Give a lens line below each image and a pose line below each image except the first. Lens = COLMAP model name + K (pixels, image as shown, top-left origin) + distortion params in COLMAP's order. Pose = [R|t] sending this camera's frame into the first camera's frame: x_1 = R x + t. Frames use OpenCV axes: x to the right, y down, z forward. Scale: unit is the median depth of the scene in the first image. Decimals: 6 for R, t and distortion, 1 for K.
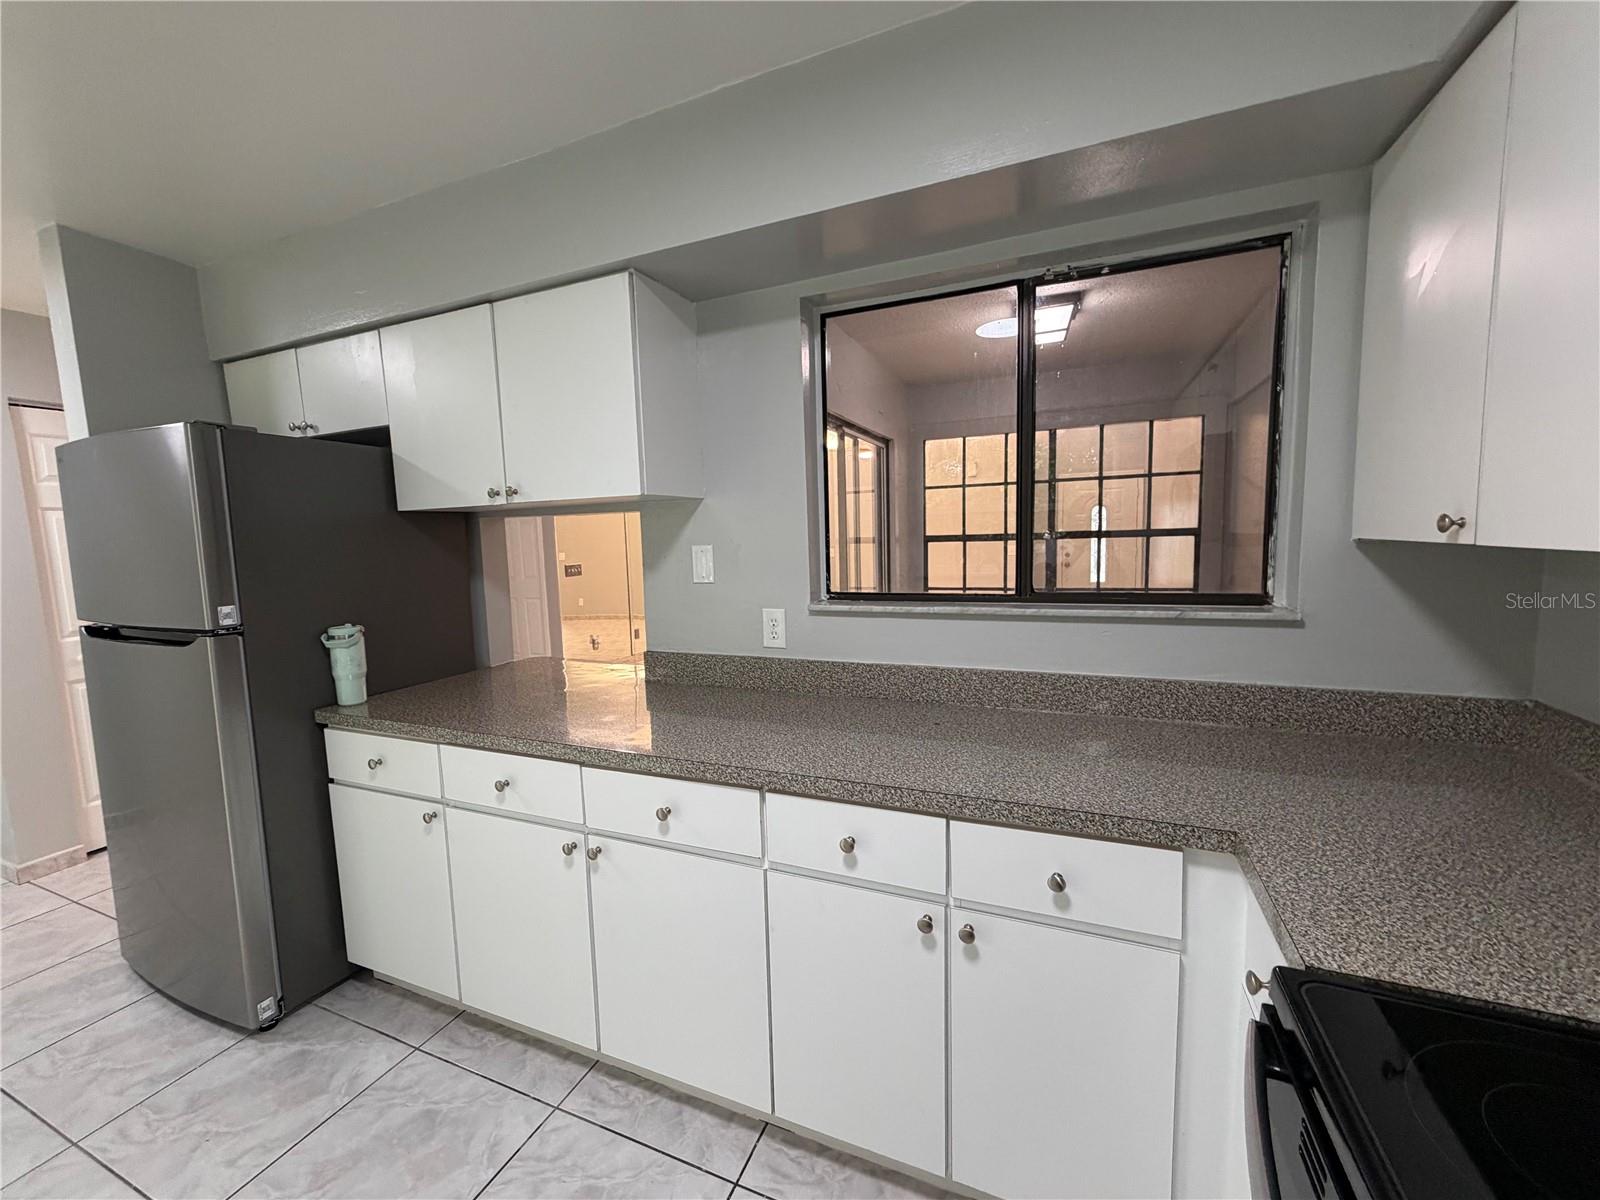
lens RADIAL K [[642.3, 0, 794.2], [0, 642.3, 608.7], [0, 0, 1]] dist [0.001862, 0.001070]
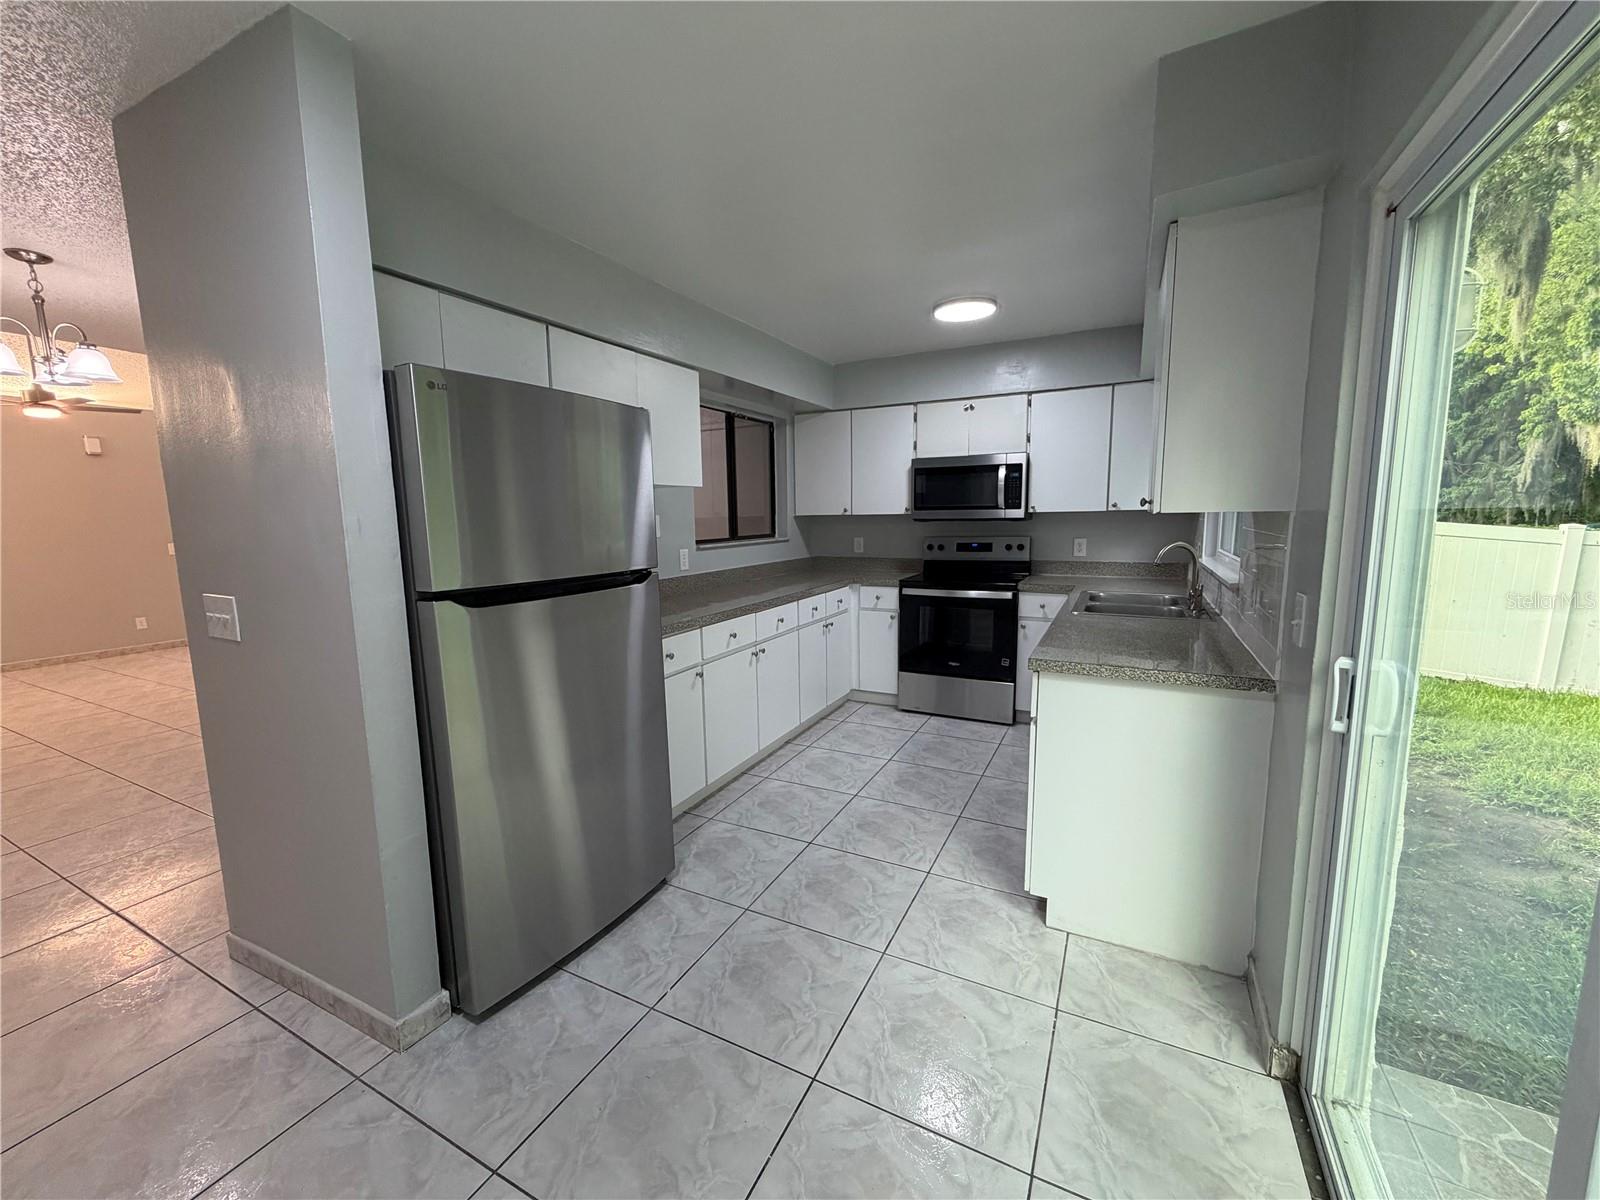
lens RADIAL K [[642.3, 0, 789.0], [0, 642.3, 596.7], [0, 0, 1]] dist [0.001862, 0.001070]
pose [[0.079468, -0.102496, 0.991554, -2.110292], [0.128820, 0.987415, 0.091744, 0.004050], [-0.988479, 0.120441, 0.091671, 0.583302]]
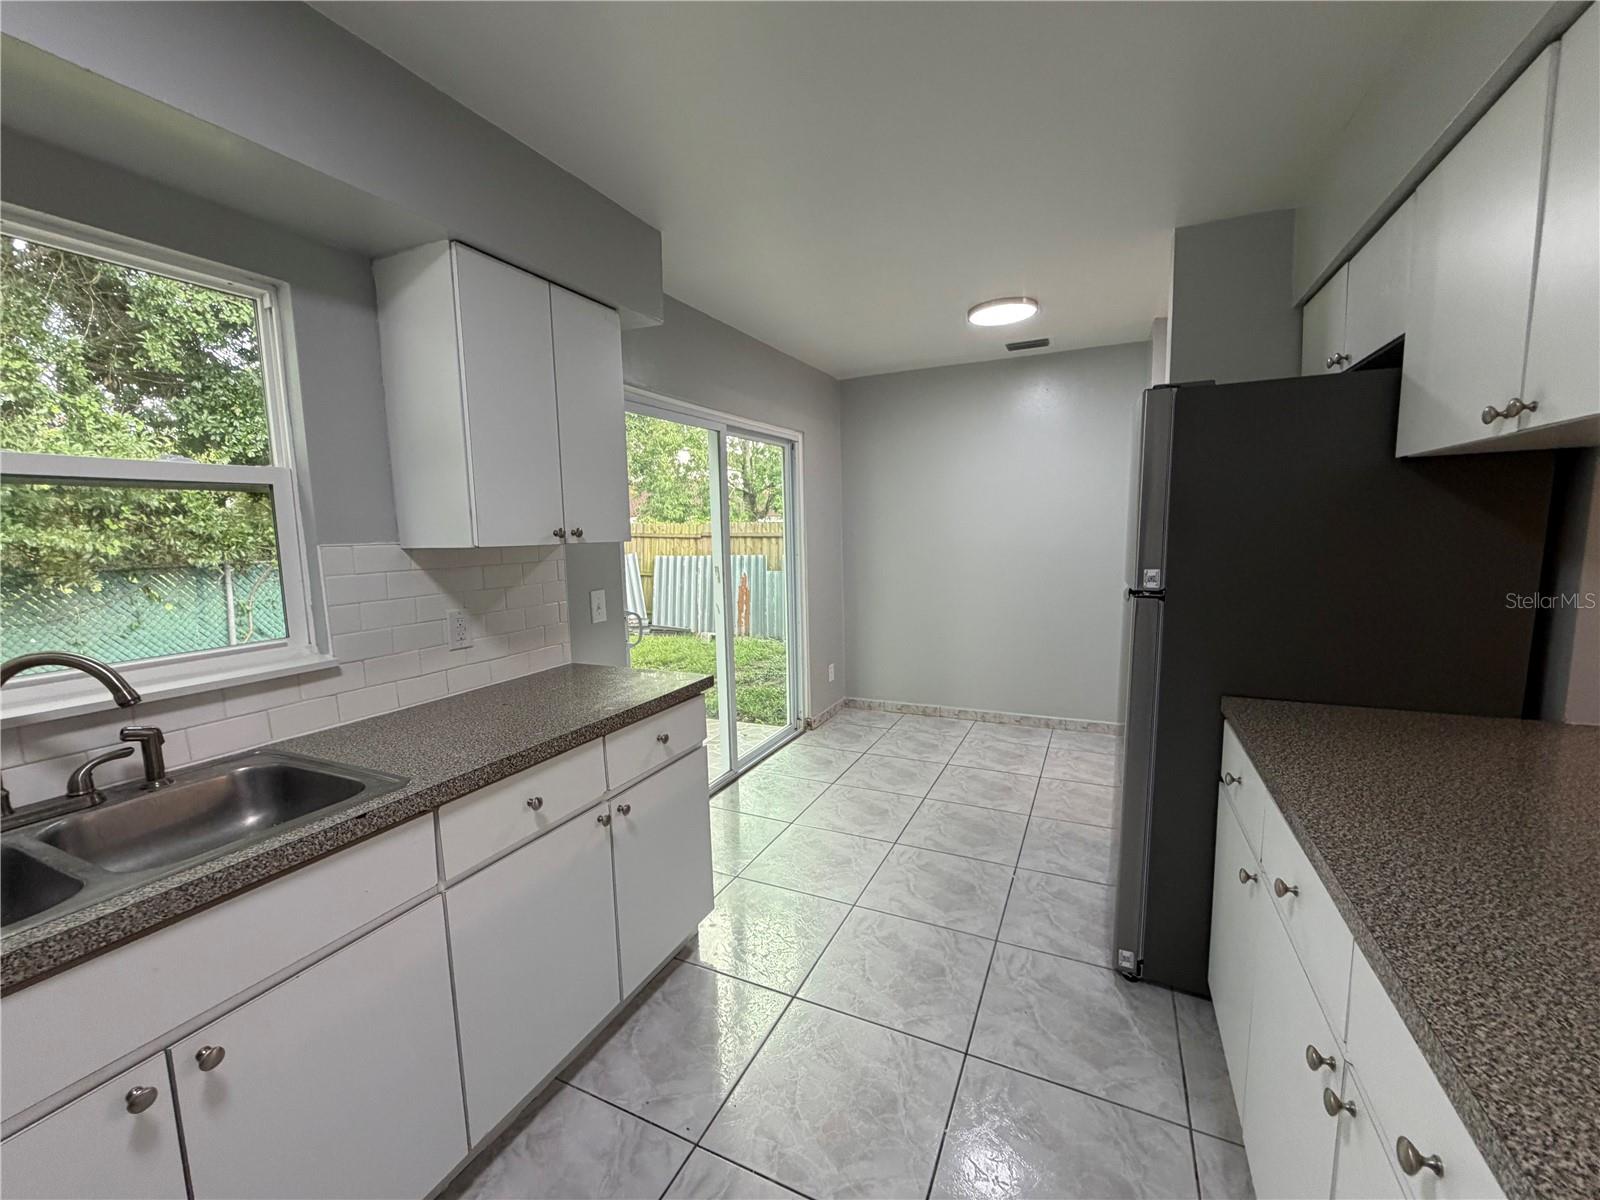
lens RADIAL K [[642.3, 0, 796.0], [0, 642.3, 609.3], [0, 0, 1]] dist [0.001862, 0.001070]
pose [[-0.039261, 0.160000, -0.986336, 0.134835], [-0.093417, 0.982186, 0.163045, -0.051758], [0.994853, 0.098542, -0.023614, 0.452072]]
